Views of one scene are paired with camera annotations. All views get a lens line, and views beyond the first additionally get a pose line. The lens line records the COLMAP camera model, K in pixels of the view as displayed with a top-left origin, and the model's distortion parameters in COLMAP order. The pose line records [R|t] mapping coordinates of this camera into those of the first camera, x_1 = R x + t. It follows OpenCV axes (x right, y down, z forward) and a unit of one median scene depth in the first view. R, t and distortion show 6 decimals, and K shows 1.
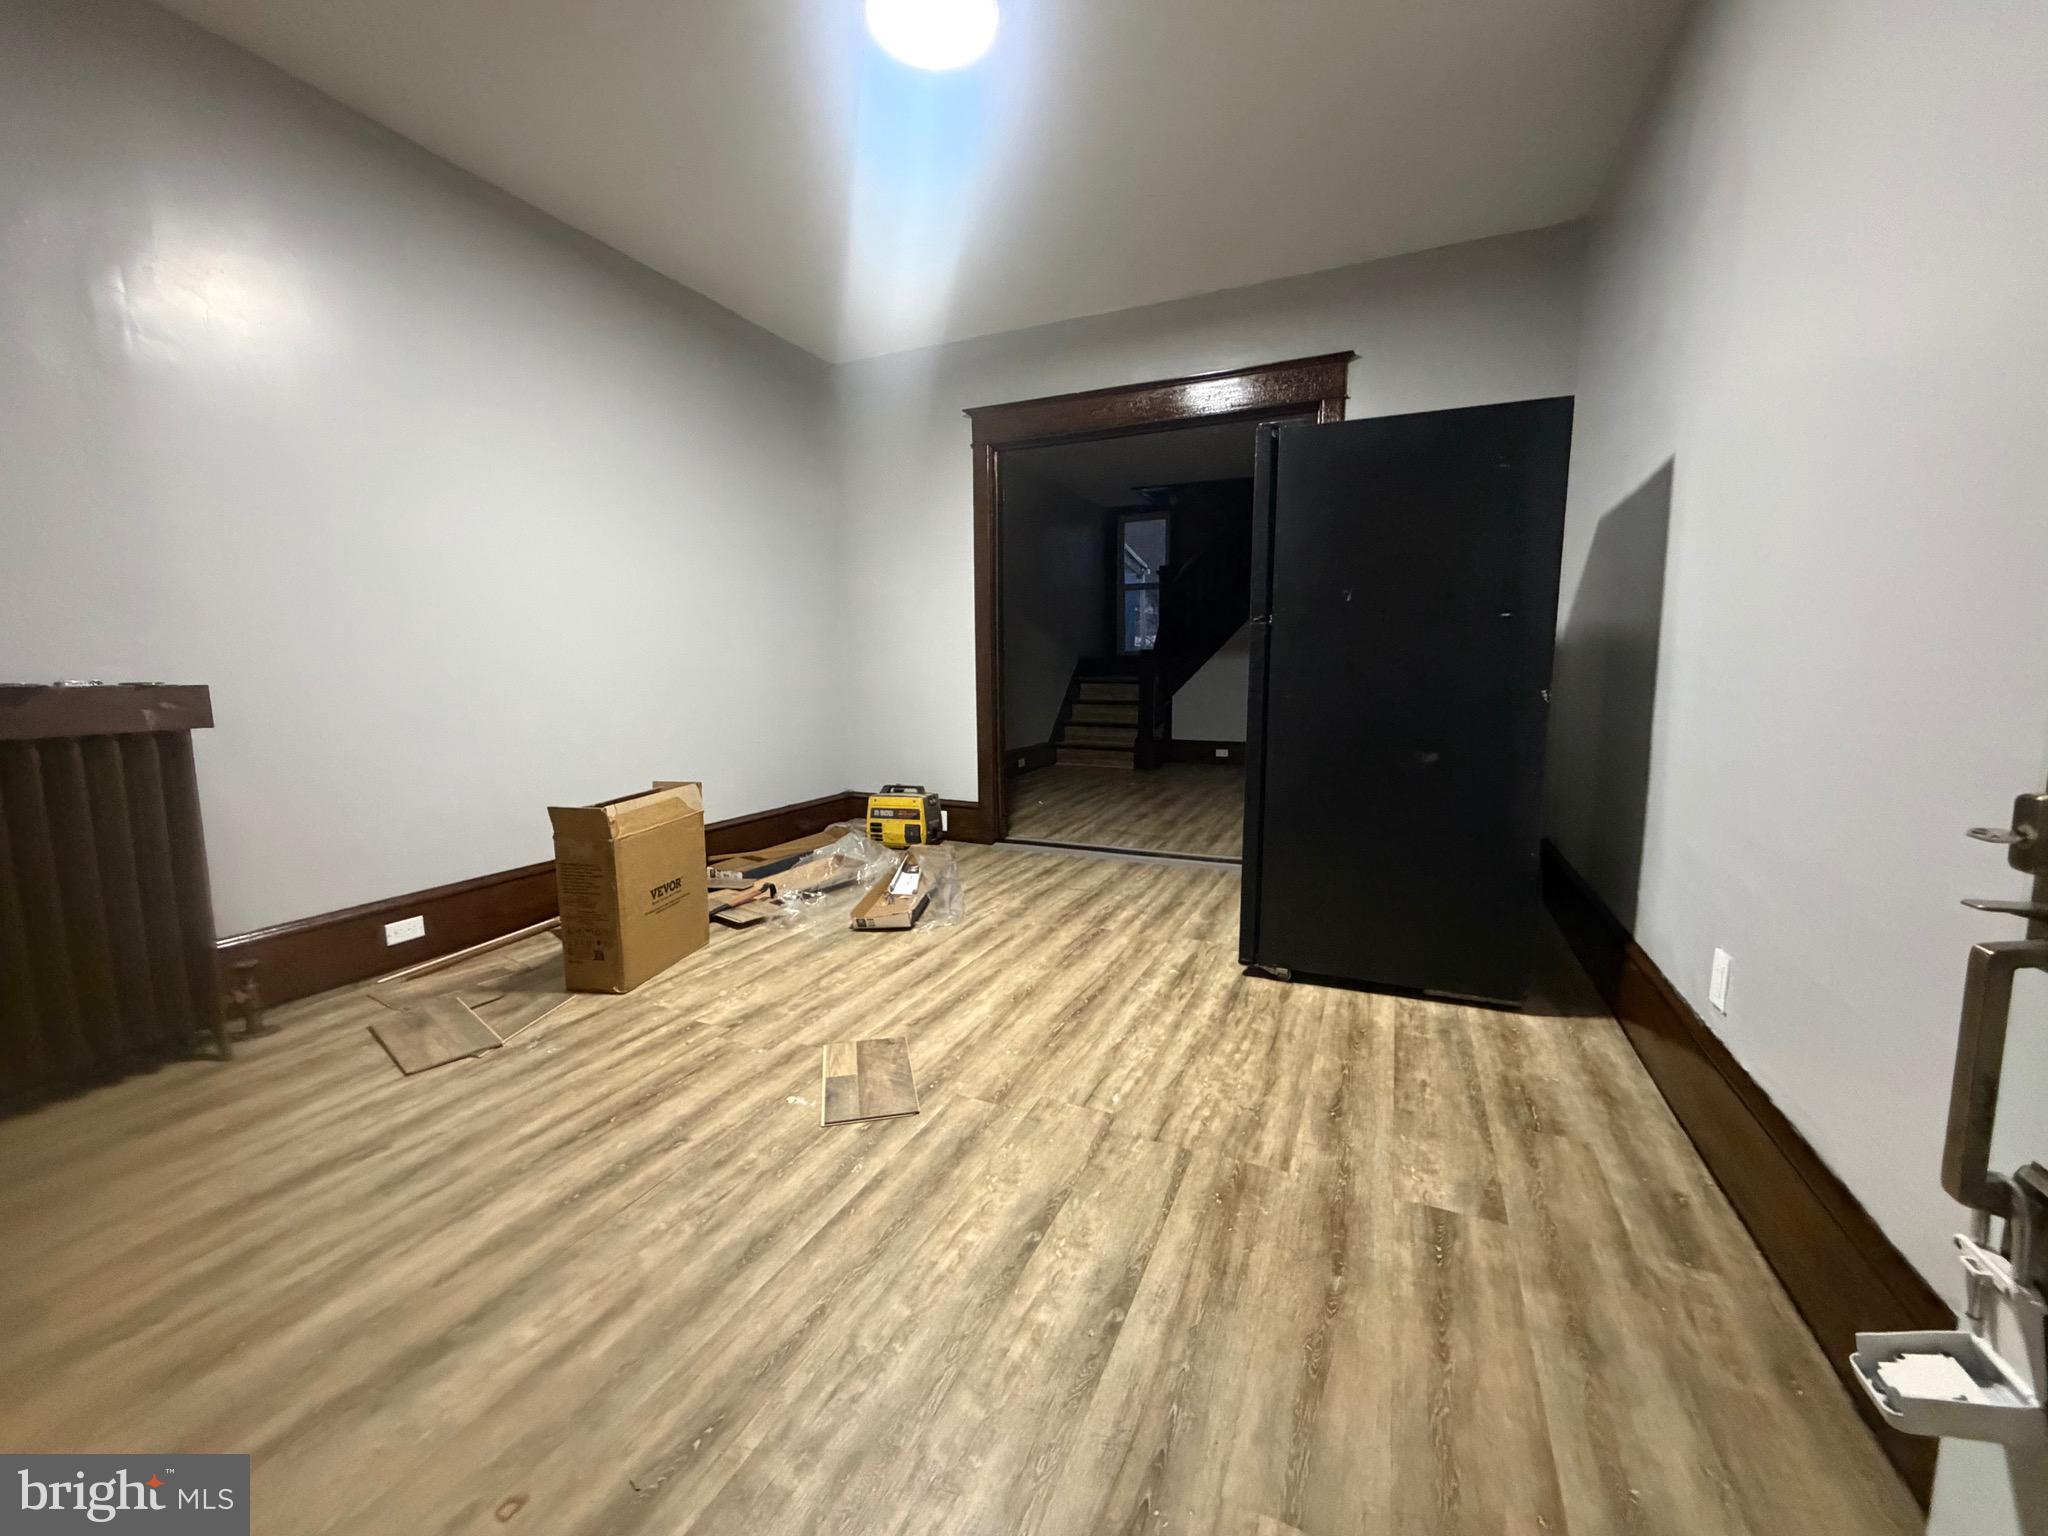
lens RADIAL K [[814.8, 0, 1013.5], [0, 814.8, 766.9], [0, 0, 1]] dist [-0.000899, 0.000388]
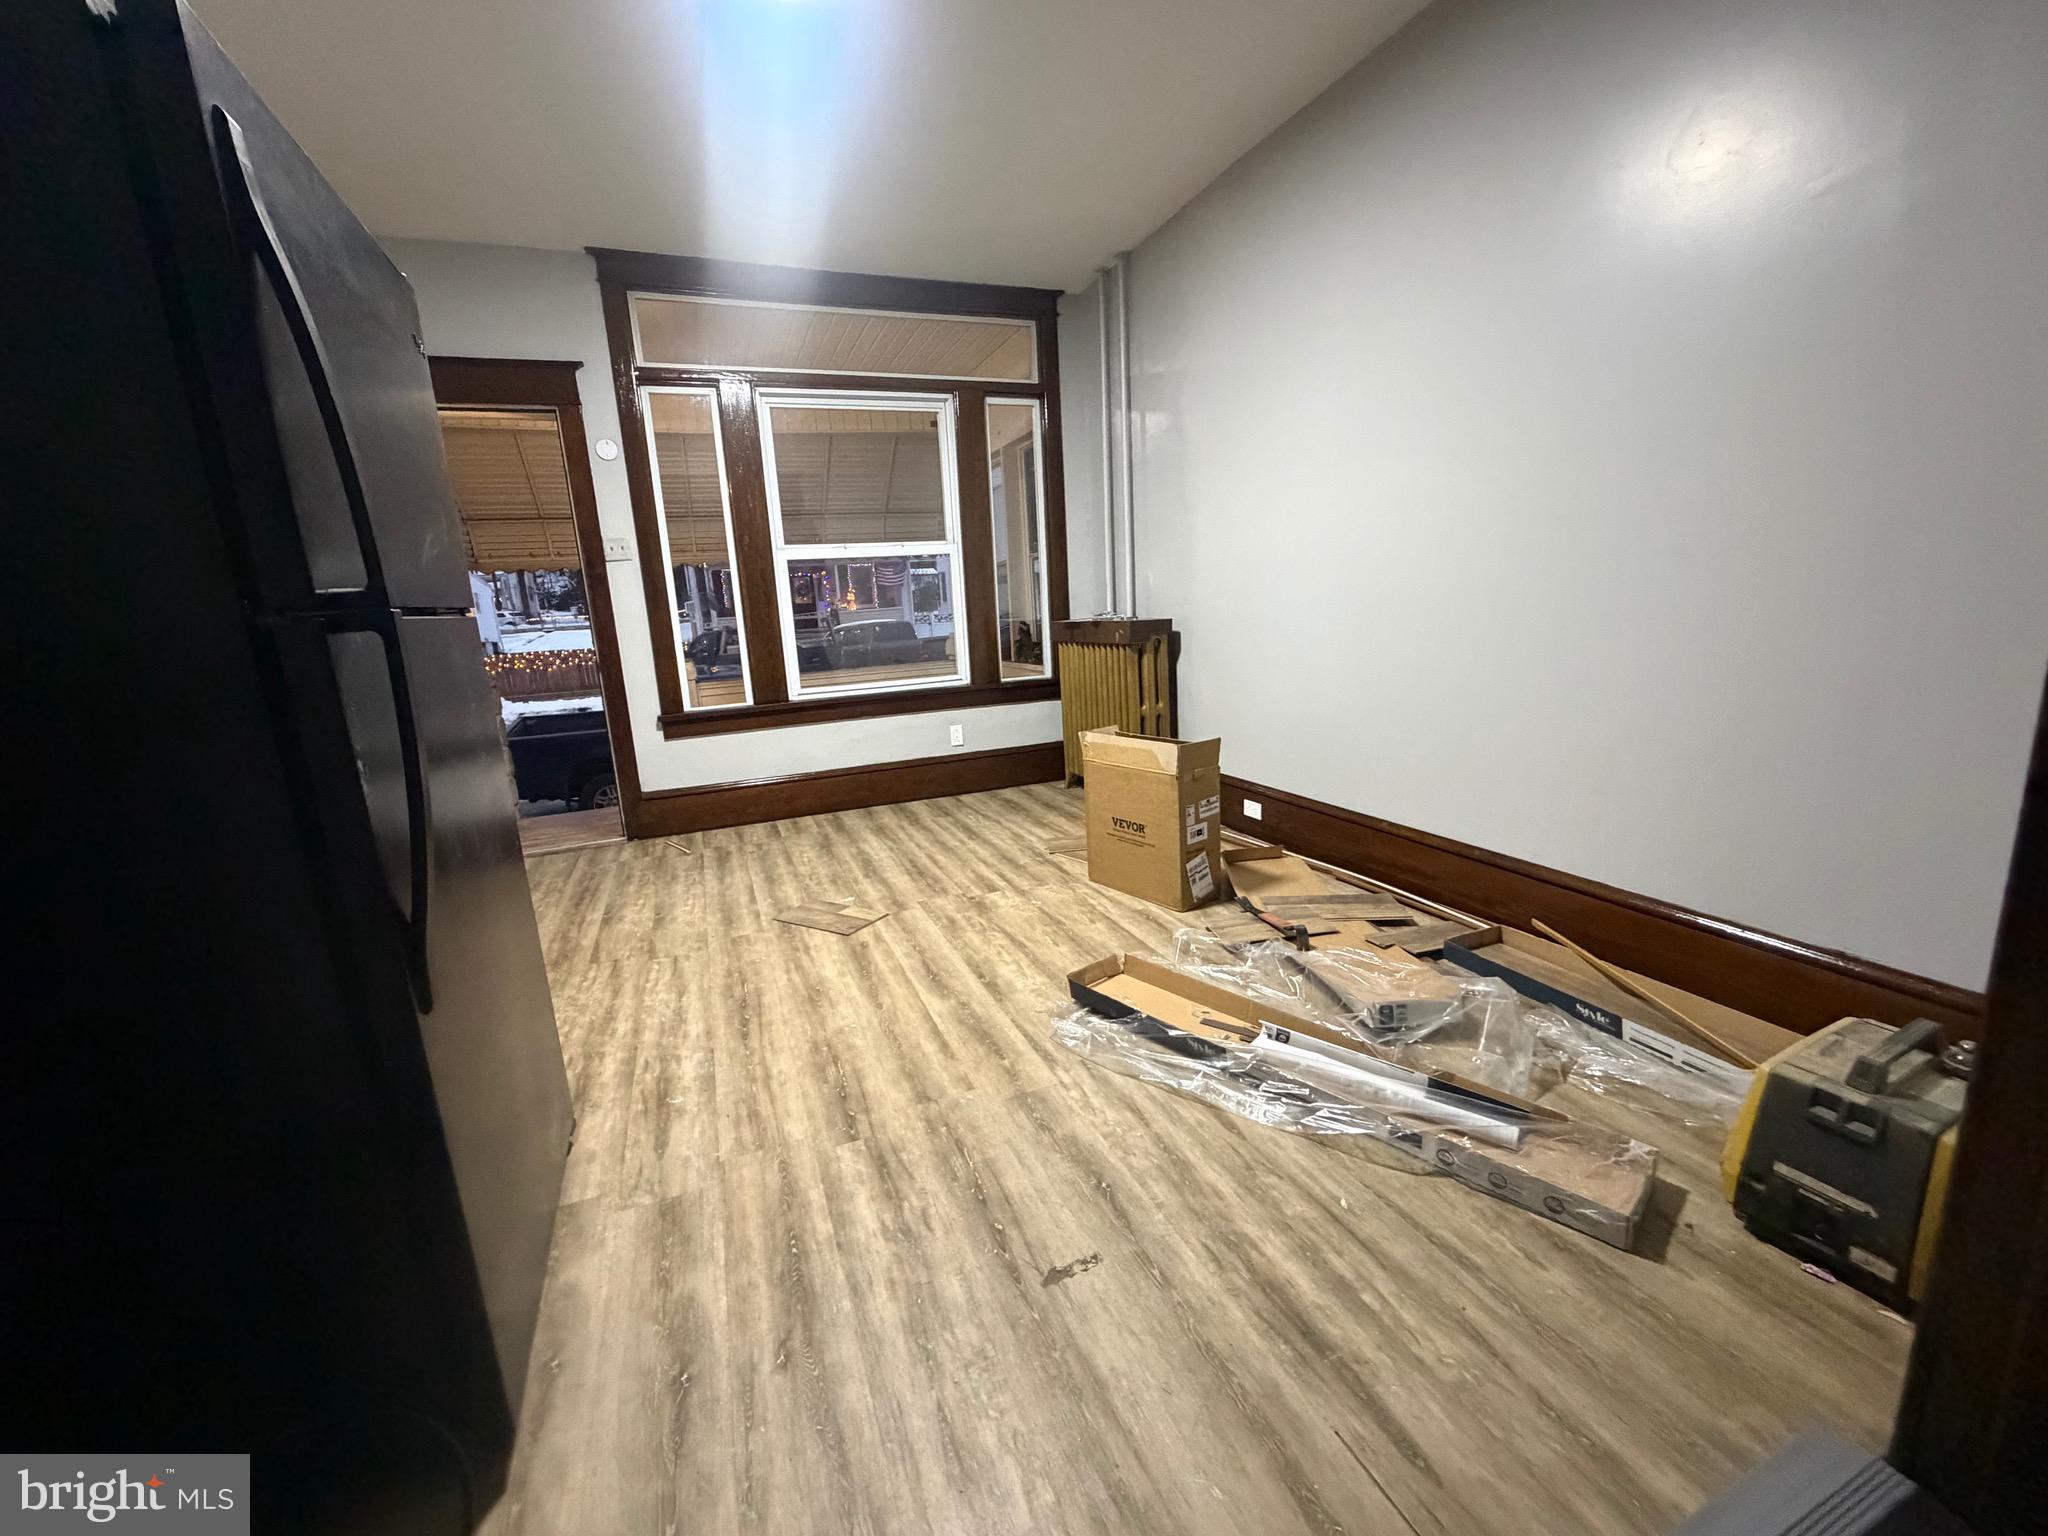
lens RADIAL K [[814.8, 0, 1013.5], [0, 814.8, 766.9], [0, 0, 1]] dist [-0.000899, 0.000388]
pose [[-0.688759, 0.191625, -0.699208, 0.476692], [-0.026681, 0.957084, 0.288581, -0.263228], [0.724500, 0.217418, -0.654087, 1.769208]]
